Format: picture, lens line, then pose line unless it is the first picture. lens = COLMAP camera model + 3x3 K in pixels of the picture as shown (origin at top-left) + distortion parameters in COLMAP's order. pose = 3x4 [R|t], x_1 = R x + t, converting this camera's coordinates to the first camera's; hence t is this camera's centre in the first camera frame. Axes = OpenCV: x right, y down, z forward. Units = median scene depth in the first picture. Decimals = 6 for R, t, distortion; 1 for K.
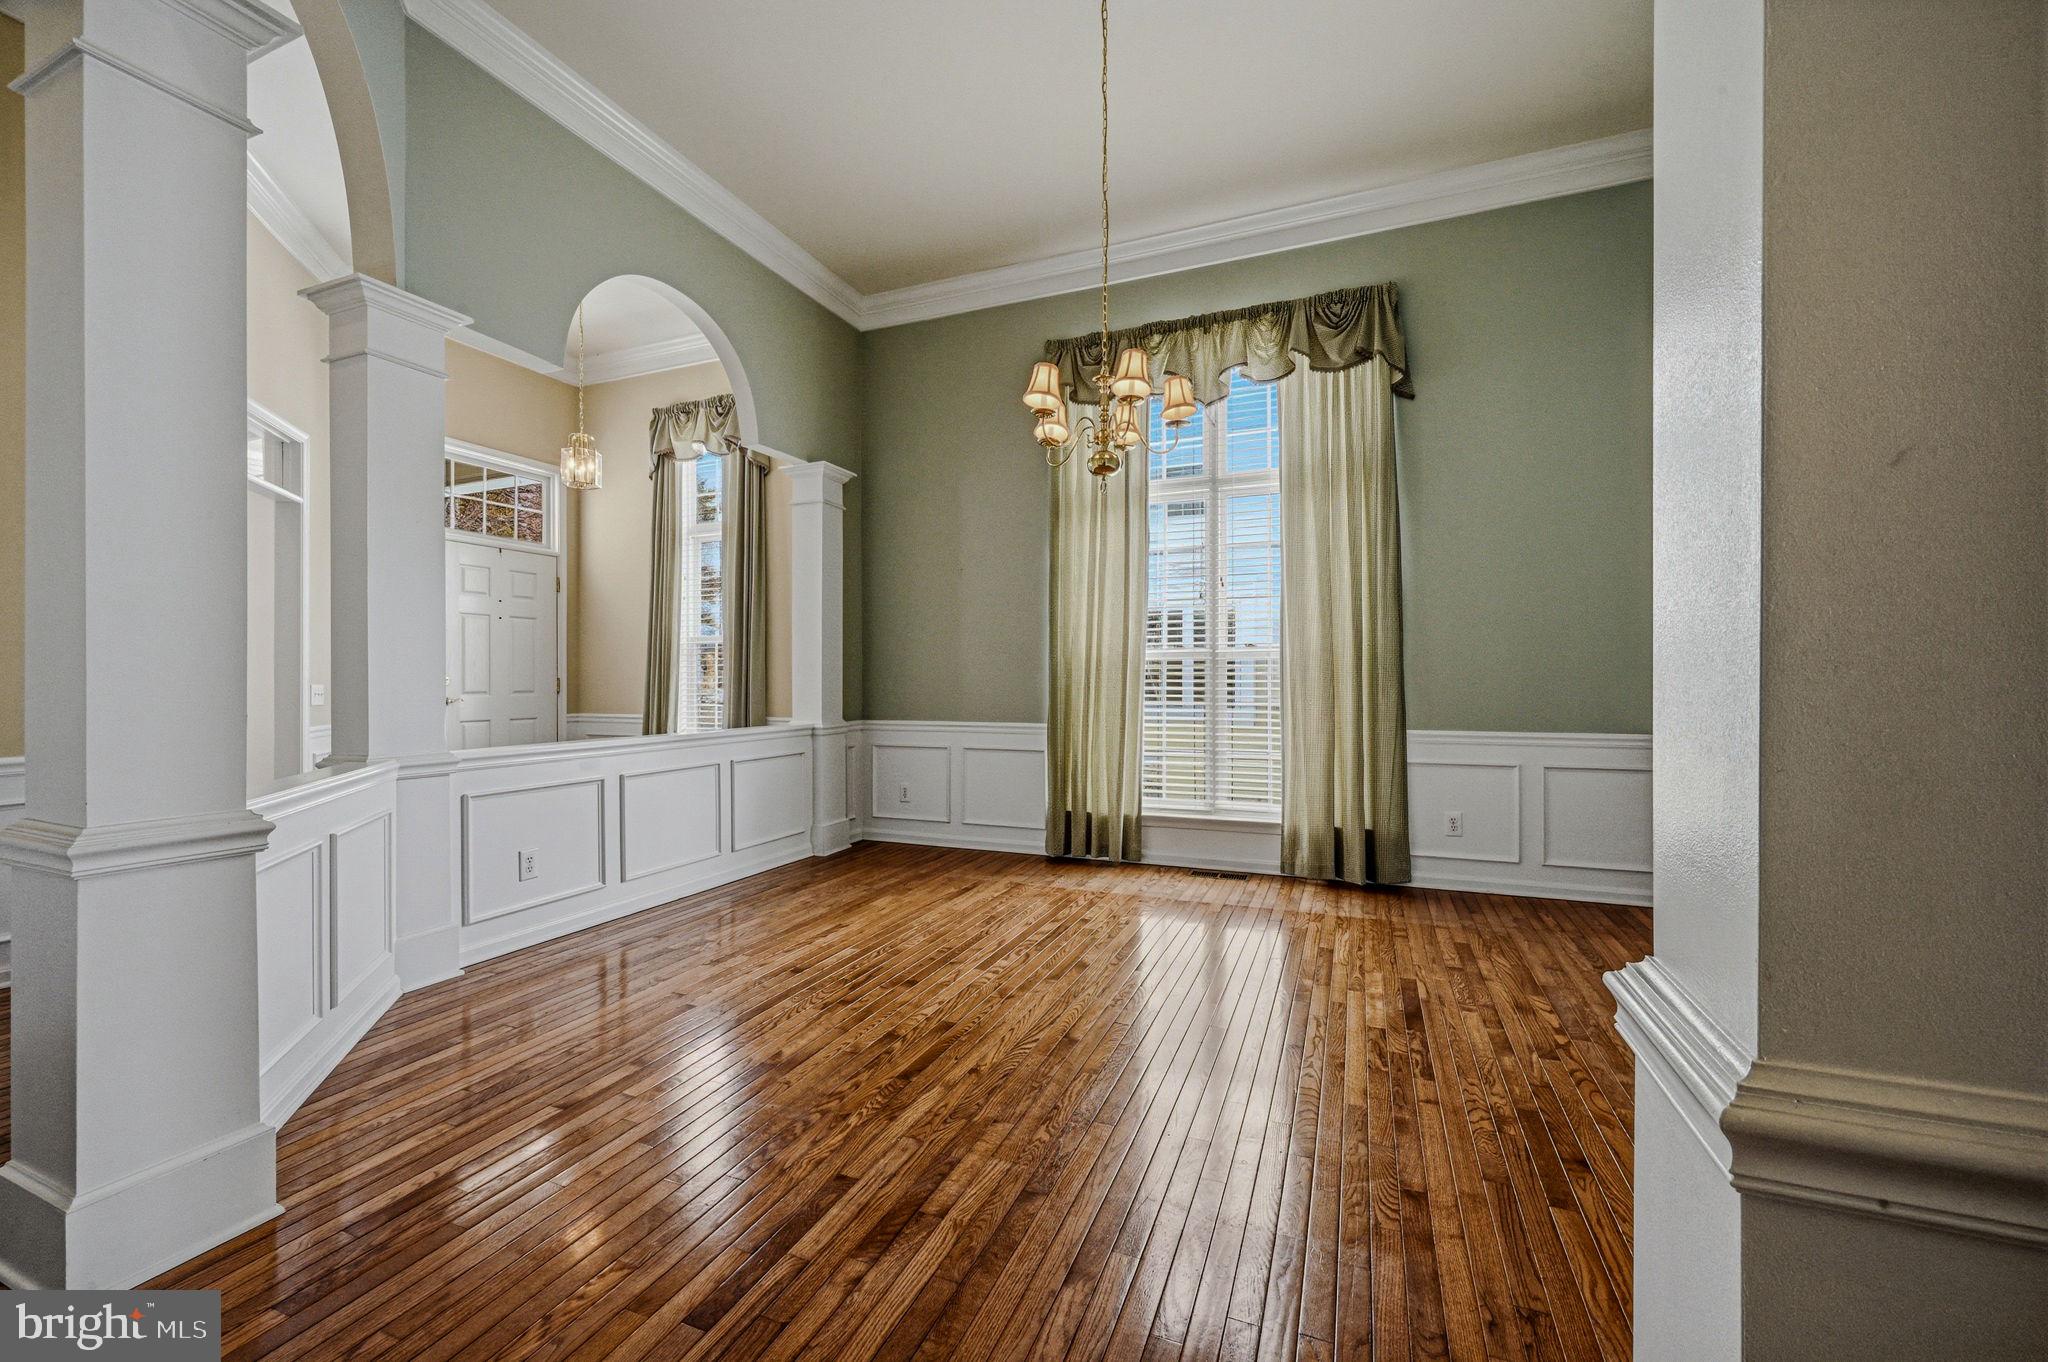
lens RADIAL K [[817.1, 0, 1029.0], [0, 817.1, 678.9], [0, 0, 1]] dist [0.000167, 0.001018]
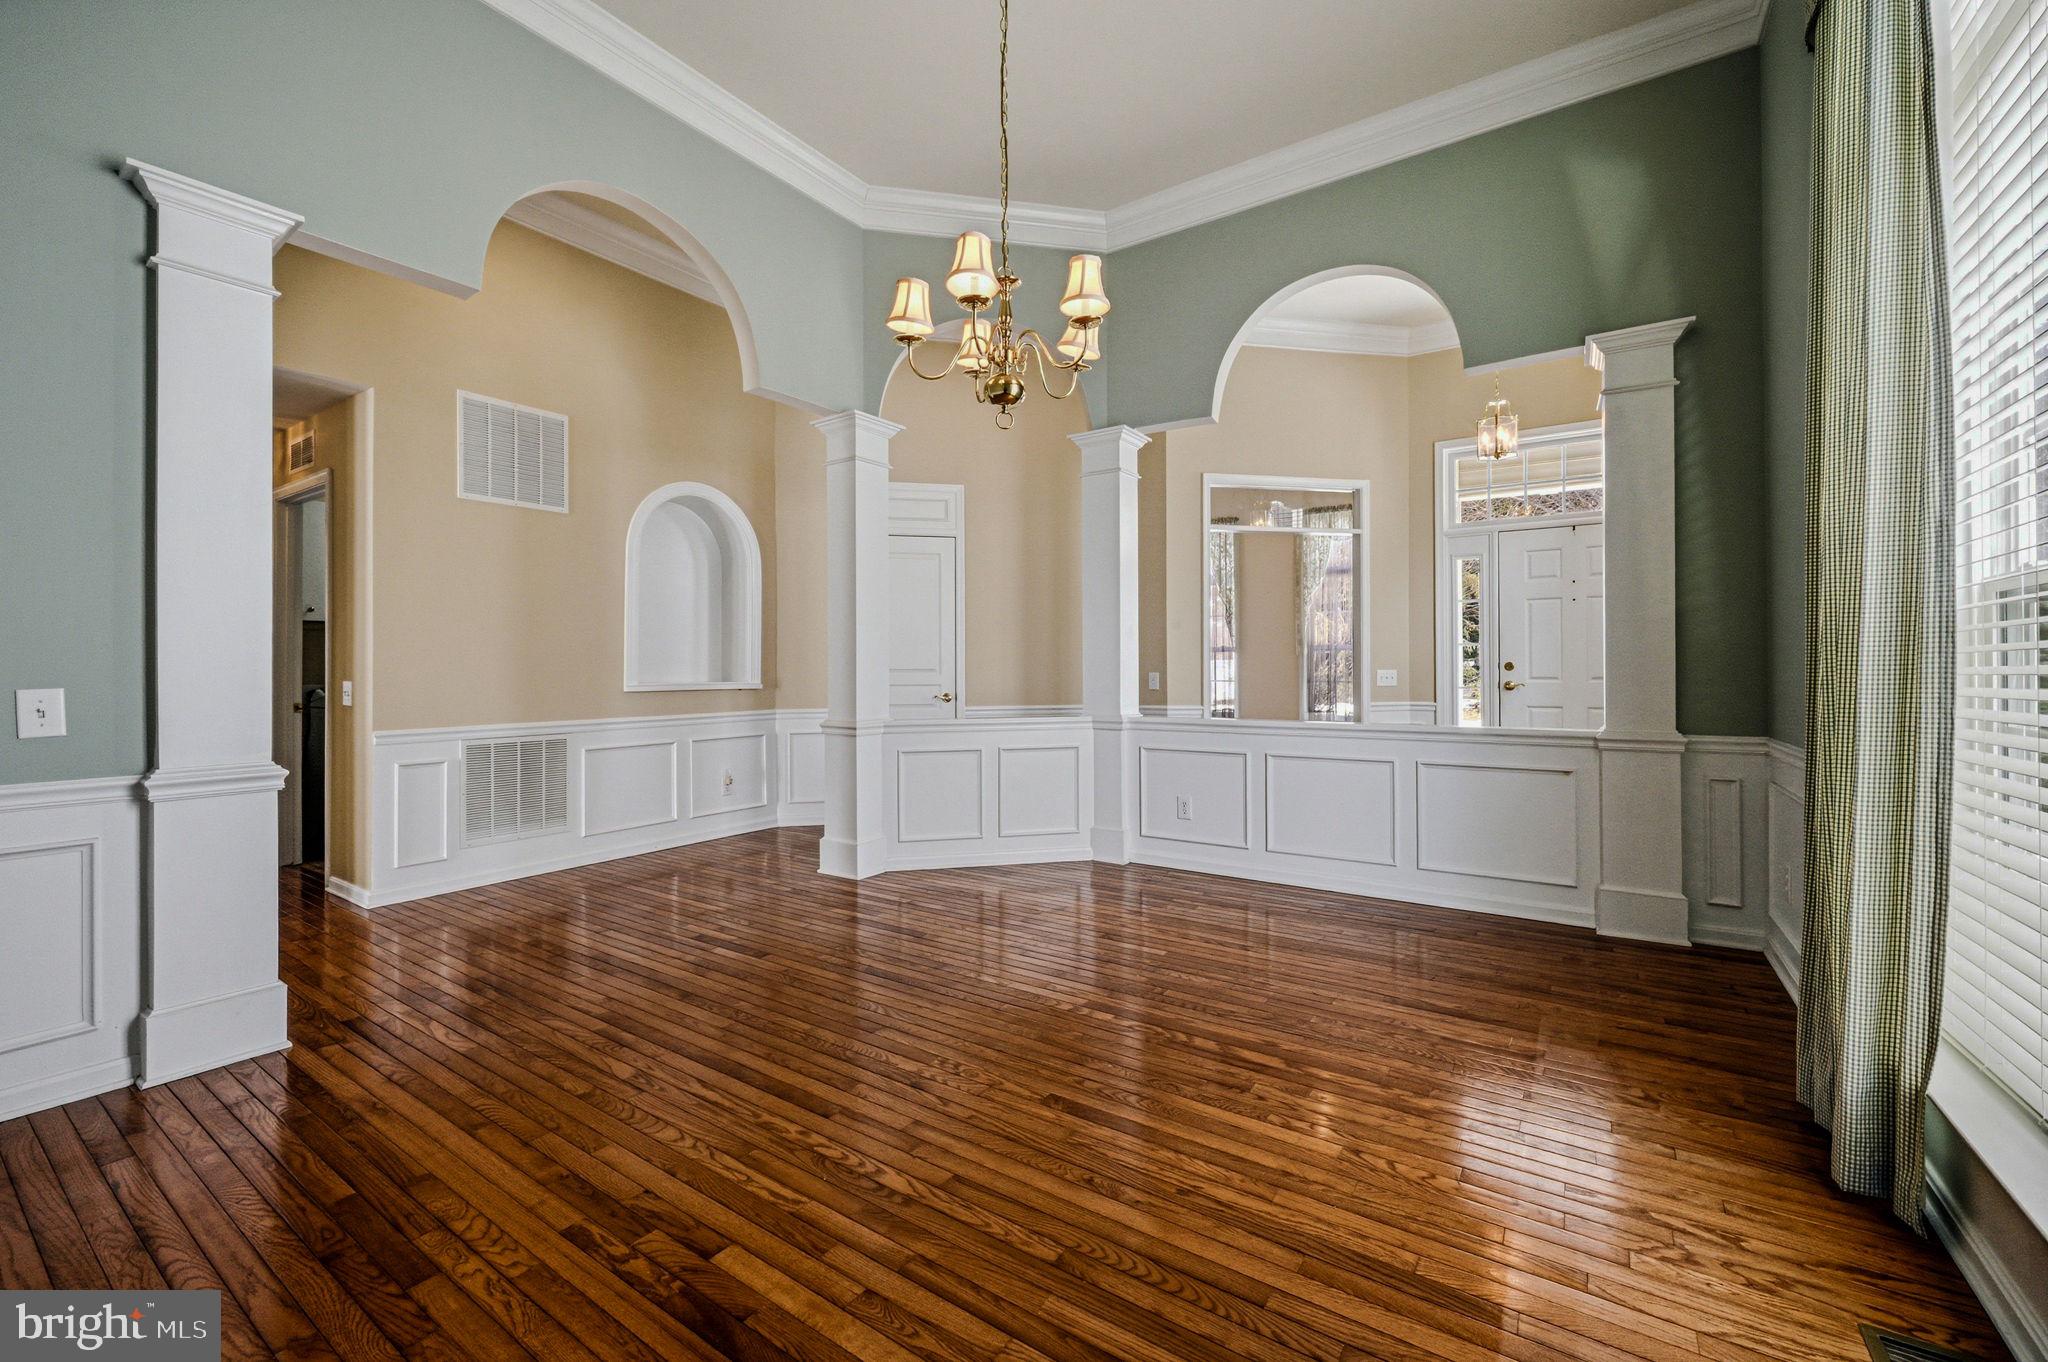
lens RADIAL K [[817.1, 0, 1024.3], [0, 817.1, 664.3], [0, 0, 1]] dist [0.000167, 0.001018]
pose [[-0.211337, -0.002388, -0.977410, 0.539009], [0.008515, 0.999955, -0.004285, -0.001317], [0.977376, -0.009229, -0.211307, 0.752505]]
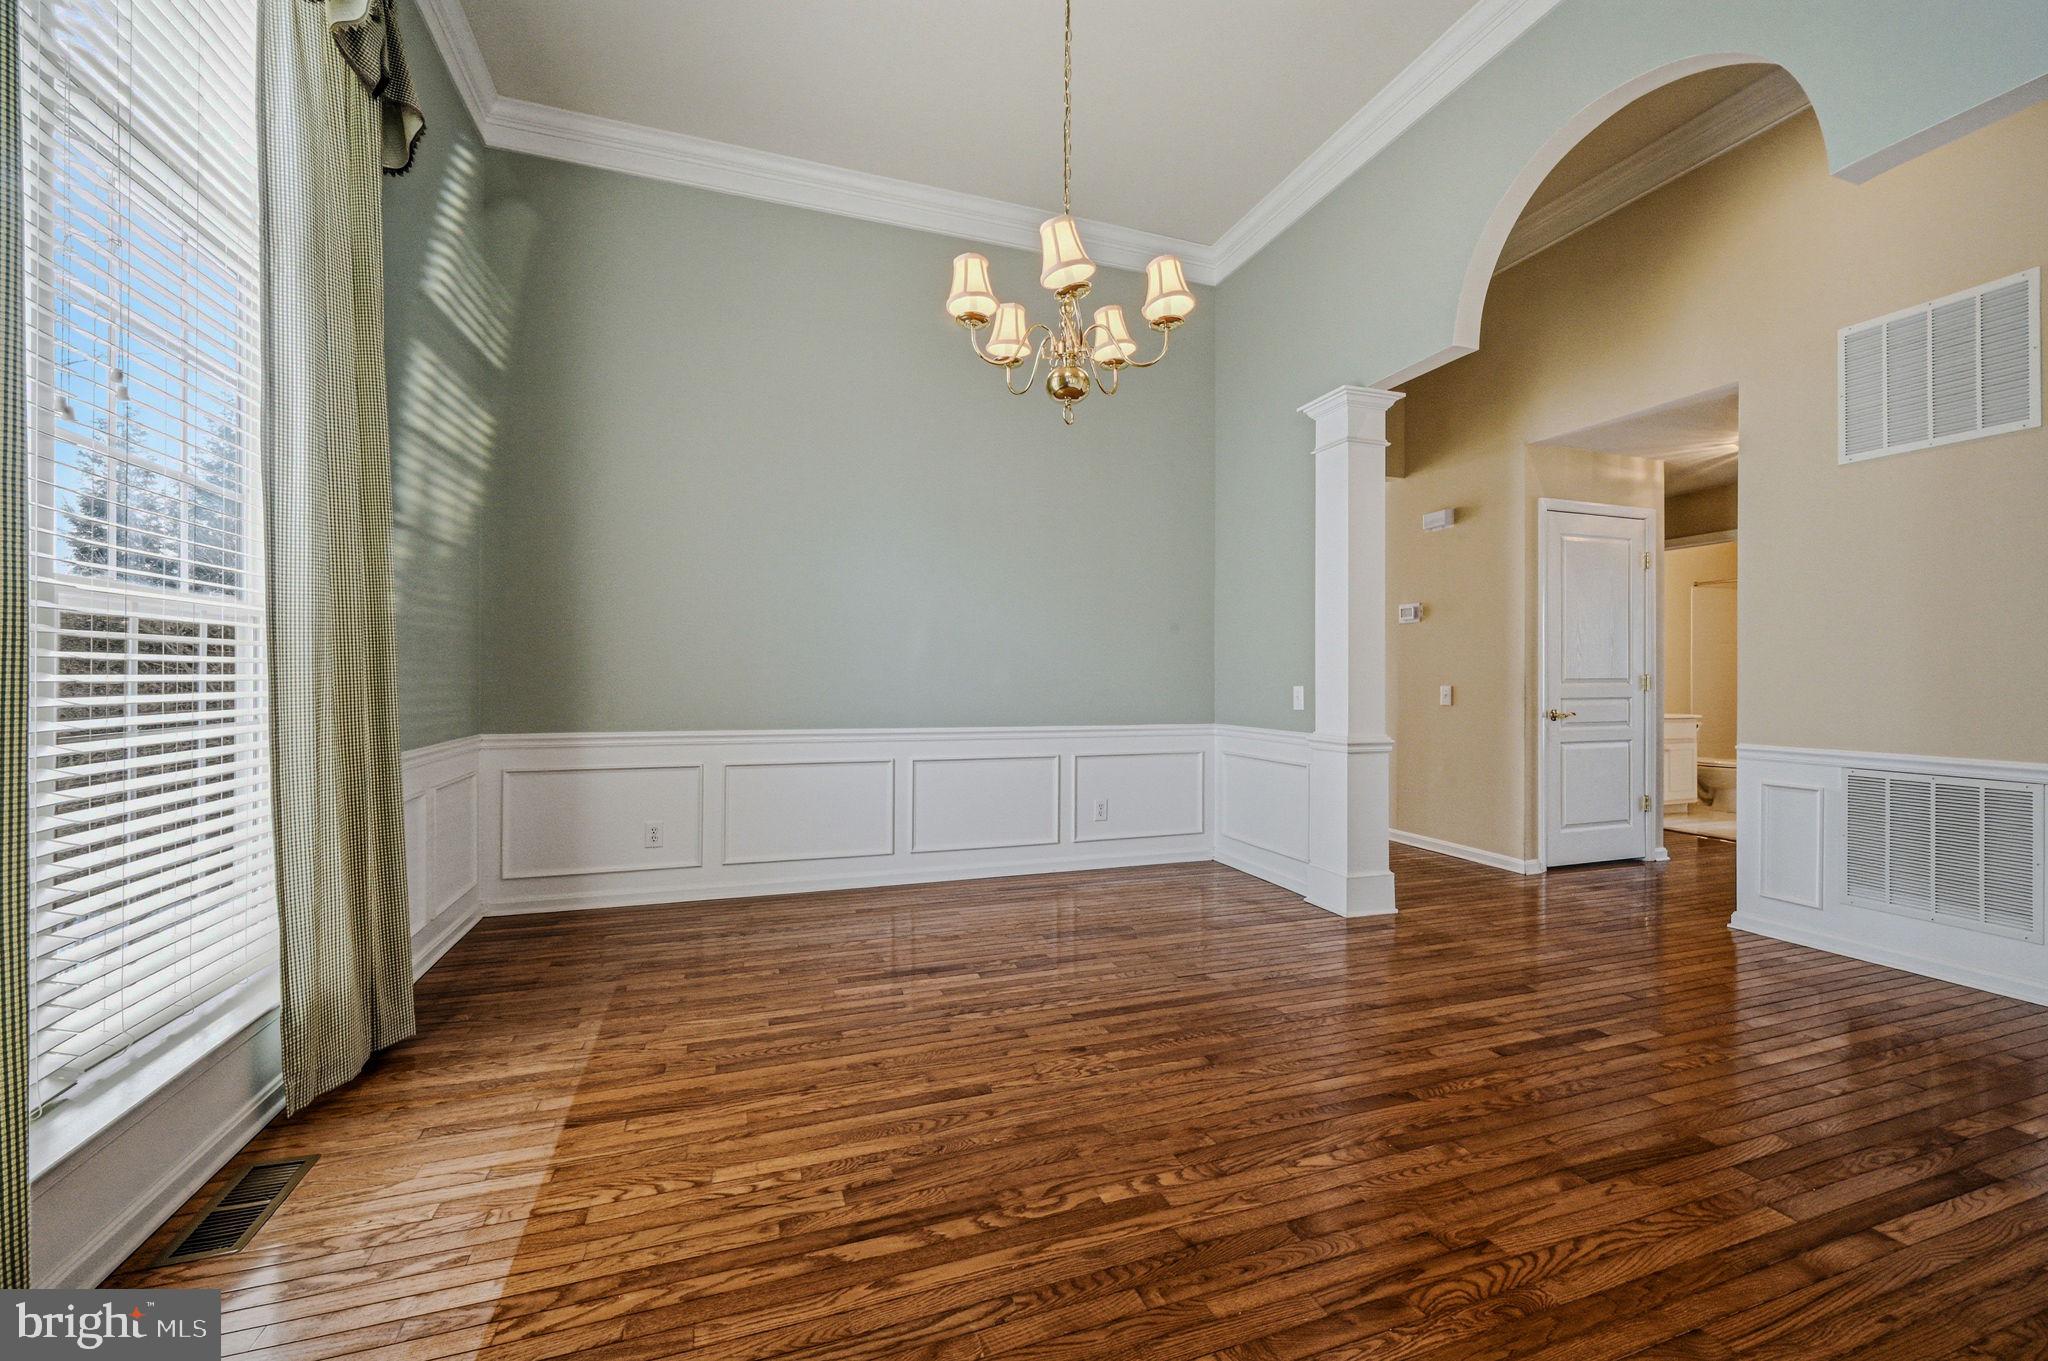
lens RADIAL K [[817.1, 0, 1031.1], [0, 817.1, 679.7], [0, 0, 1]] dist [0.000167, 0.001018]
pose [[-0.672519, -0.002356, 0.740076, -0.274472], [-0.005991, 0.999979, -0.002261, 0.002365], [-0.740056, -0.005954, -0.672519, 0.967359]]
